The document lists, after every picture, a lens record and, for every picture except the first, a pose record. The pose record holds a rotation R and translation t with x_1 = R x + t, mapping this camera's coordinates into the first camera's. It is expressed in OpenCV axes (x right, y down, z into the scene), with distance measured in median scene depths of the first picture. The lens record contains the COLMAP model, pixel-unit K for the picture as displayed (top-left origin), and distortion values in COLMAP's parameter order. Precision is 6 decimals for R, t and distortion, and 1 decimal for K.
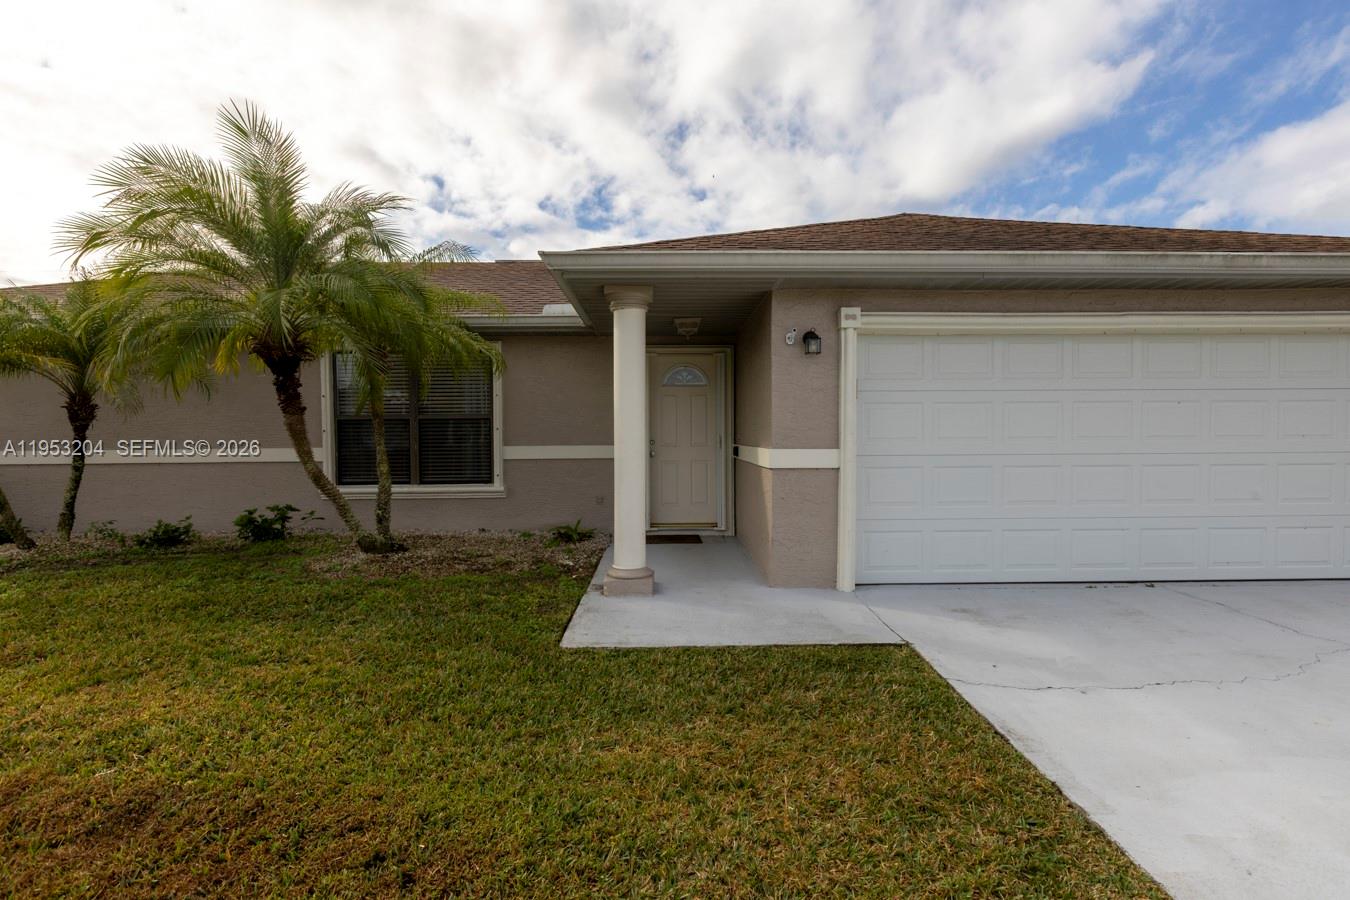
lens RADIAL K [[655.5, 0, 675.0], [0, 655.5, 450.0], [0, 0, 1]] dist [-0.002017, -0.000150]
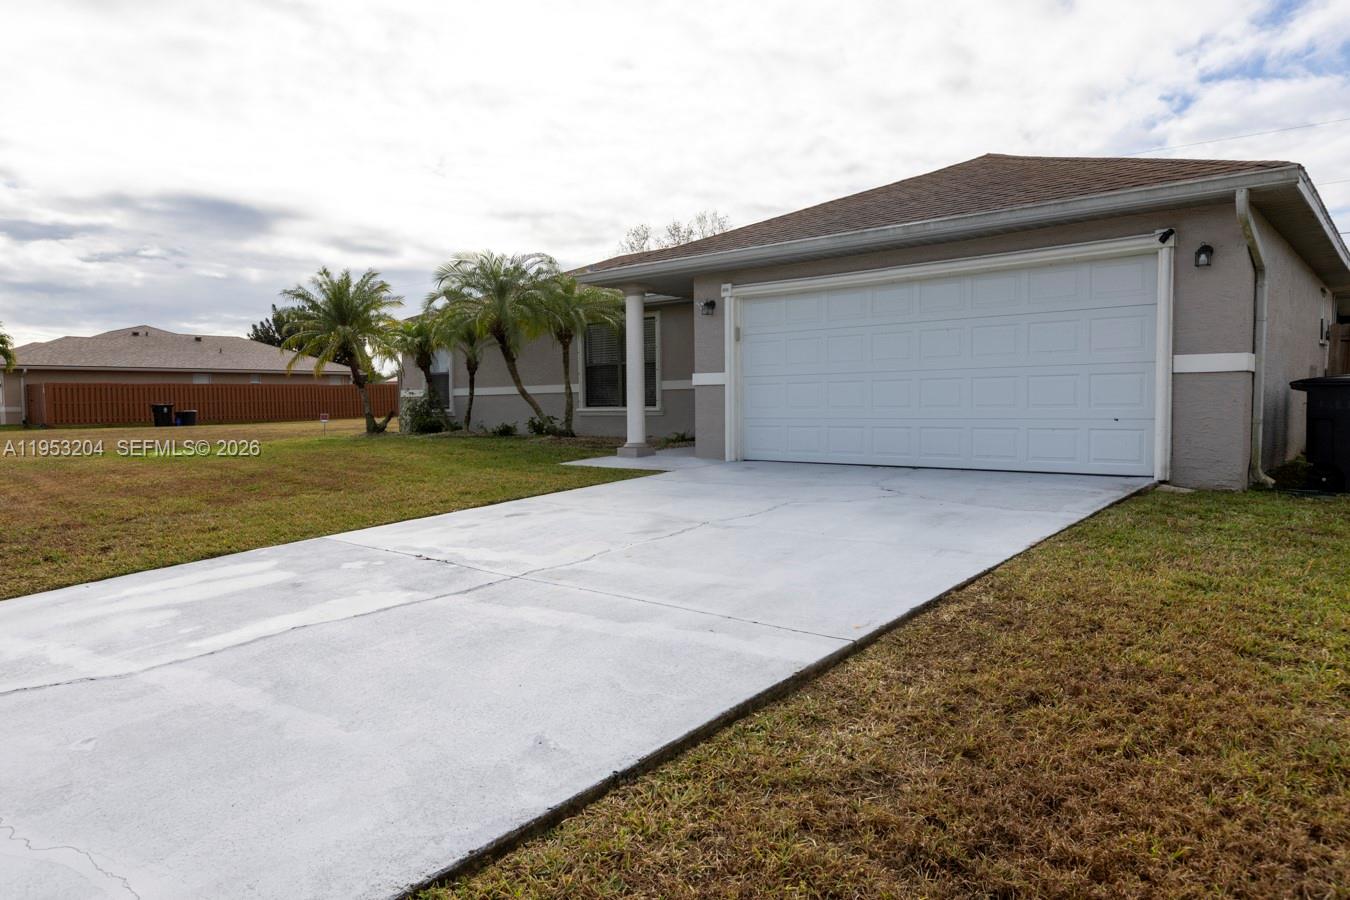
lens RADIAL K [[872.8, 0, 675.0], [0, 872.8, 450.0], [0, 0, 1]] dist [0.003746, 0.000349]
pose [[0.742343, 0.033590, -0.669177, 1.581477], [-0.007428, 0.999094, 0.041910, 0.097923], [0.669979, -0.026142, 0.741920, -0.664460]]
